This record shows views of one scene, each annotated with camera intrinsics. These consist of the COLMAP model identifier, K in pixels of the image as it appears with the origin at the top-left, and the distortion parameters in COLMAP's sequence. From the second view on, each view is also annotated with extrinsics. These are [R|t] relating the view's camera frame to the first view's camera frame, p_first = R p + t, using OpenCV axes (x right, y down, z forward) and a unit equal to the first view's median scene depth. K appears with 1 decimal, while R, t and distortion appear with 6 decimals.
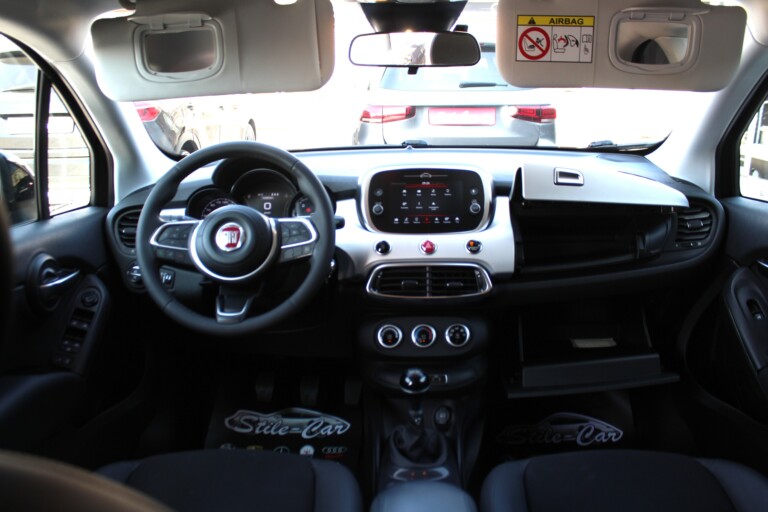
lens RADIAL K [[660.4, 0, 381.2], [0, 660.4, 256.2], [0, 0, 1]] dist [-0.158871, 0.143300]
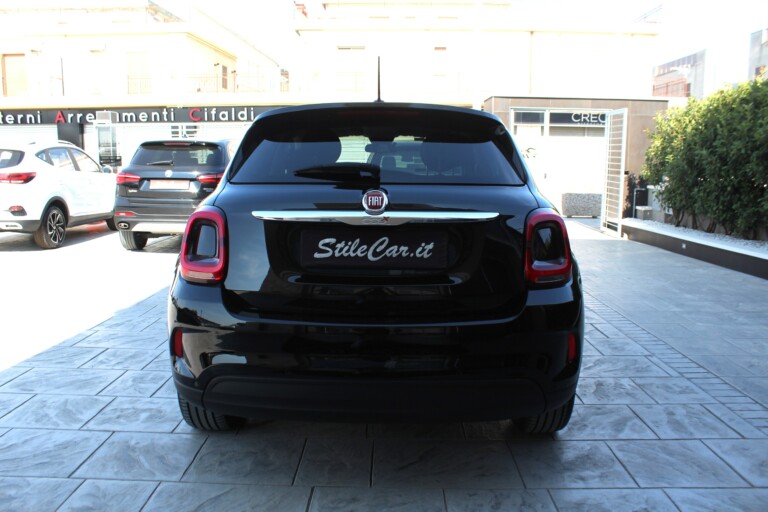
lens RADIAL K [[660.4, 0, 381.2], [0, 660.4, 256.2], [0, 0, 1]] dist [-0.158871, 0.143300]
pose [[0.999476, 0.019689, 0.025693, -0.026808], [-0.015733, 0.989161, -0.145991, 0.805751], [-0.028289, 0.145511, 0.988952, -2.513448]]
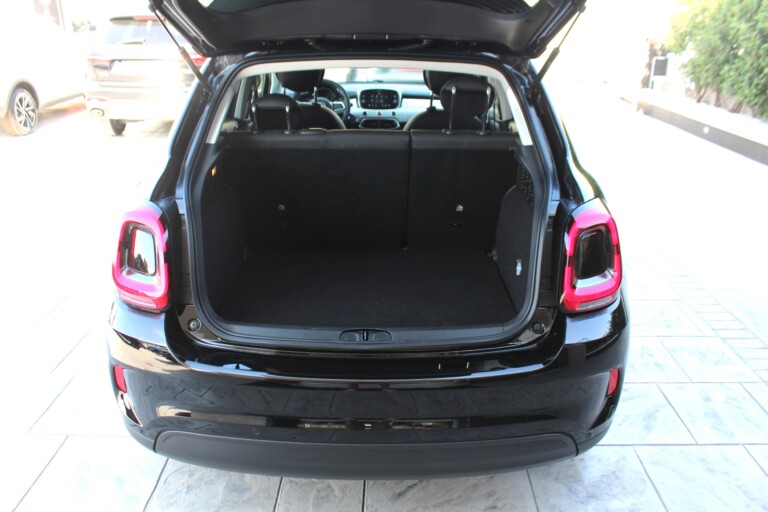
lens RADIAL K [[652.2, 0, 381.1], [0, 652.2, 257.5], [0, 0, 1]] dist [-0.157804, 0.139390]
pose [[0.999520, 0.010703, 0.029060, -0.002242], [-0.013325, 0.995705, 0.091623, 0.373482], [-0.027954, -0.091966, 0.995370, -2.056632]]
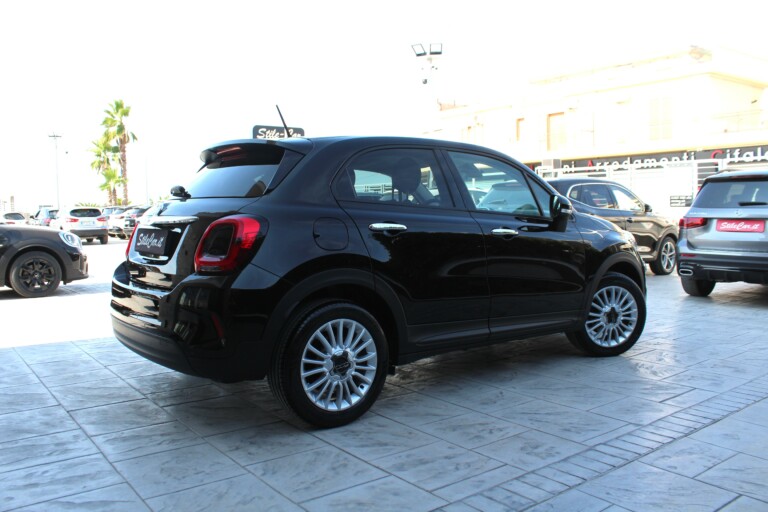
lens RADIAL K [[660.4, 0, 381.2], [0, 660.4, 256.2], [0, 0, 1]] dist [-0.158871, 0.143300]
pose [[0.634982, 0.061003, -0.770115, 2.651995], [-0.220868, 0.969602, -0.105307, 0.655409], [0.740281, 0.236962, 0.629153, -1.720789]]
